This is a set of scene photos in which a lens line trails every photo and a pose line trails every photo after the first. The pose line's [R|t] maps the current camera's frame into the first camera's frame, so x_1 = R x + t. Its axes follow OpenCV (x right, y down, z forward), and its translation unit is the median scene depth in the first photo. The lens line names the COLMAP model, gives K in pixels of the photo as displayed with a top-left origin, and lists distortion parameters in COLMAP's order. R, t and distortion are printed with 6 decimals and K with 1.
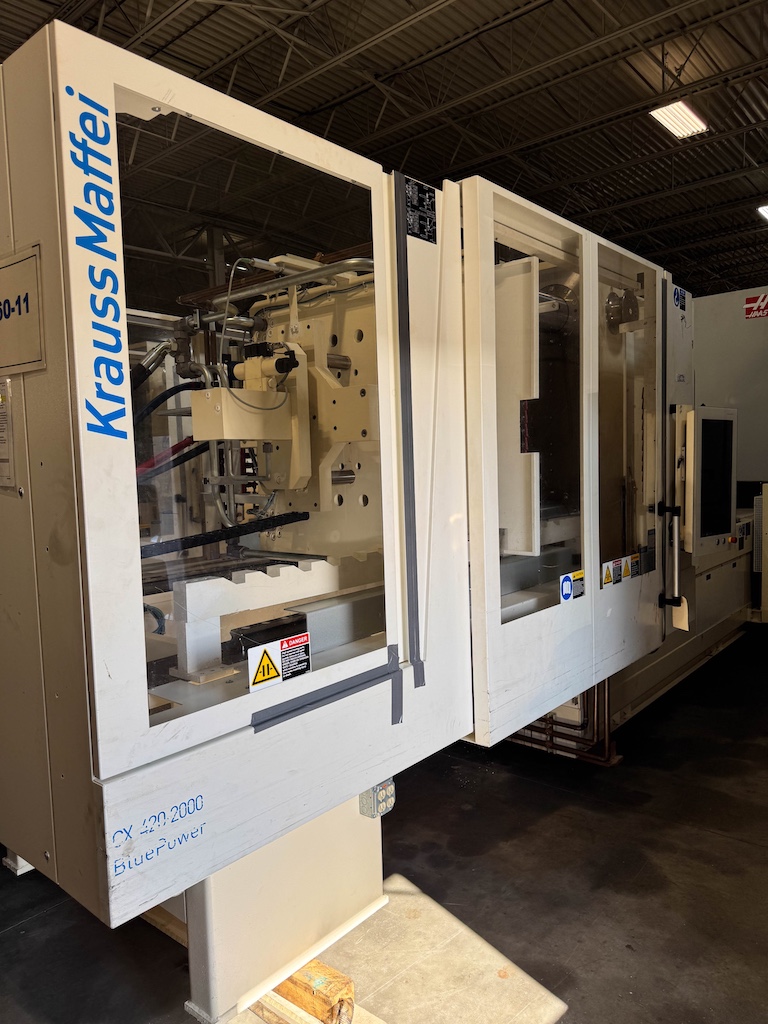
lens RADIAL K [[723.1, 0, 389.8], [0, 723.1, 514.8], [0, 0, 1]] dist [0.089391, -0.130049]
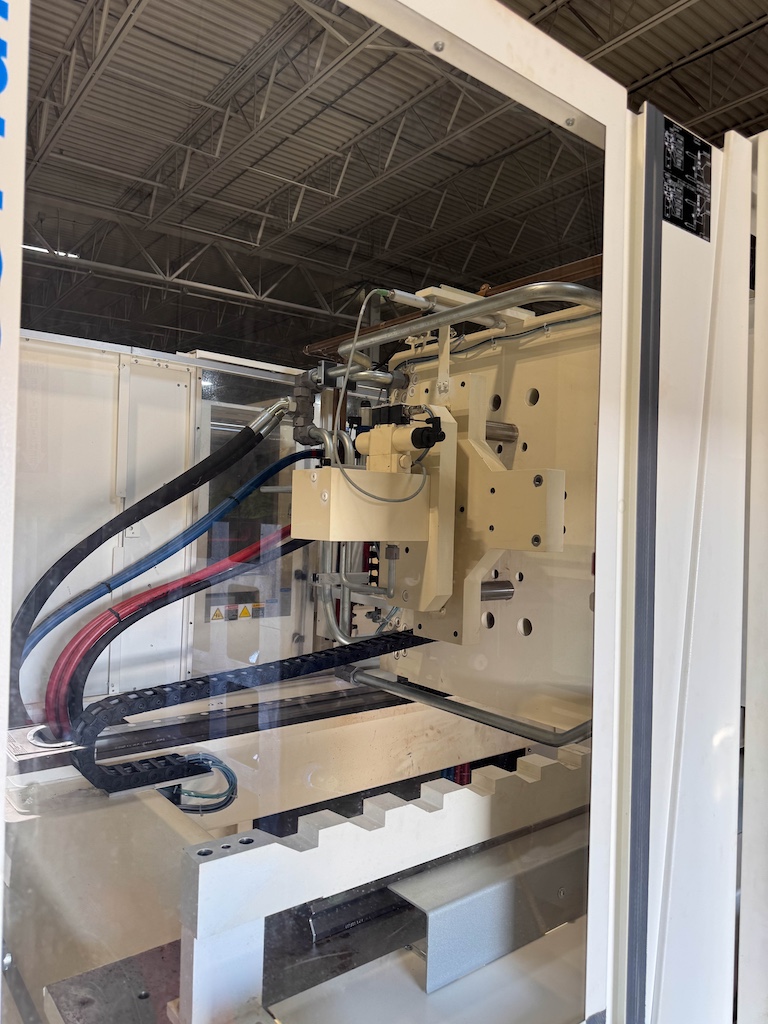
lens RADIAL K [[728.4, 0, 365.2], [0, 728.4, 509.7], [0, 0, 1]] dist [0.092095, -0.147062]
pose [[0.972654, 0.057467, -0.225037, -0.033336], [-0.075945, 0.994338, -0.074331, -0.068846], [0.219491, 0.089389, 0.971511, 0.267819]]
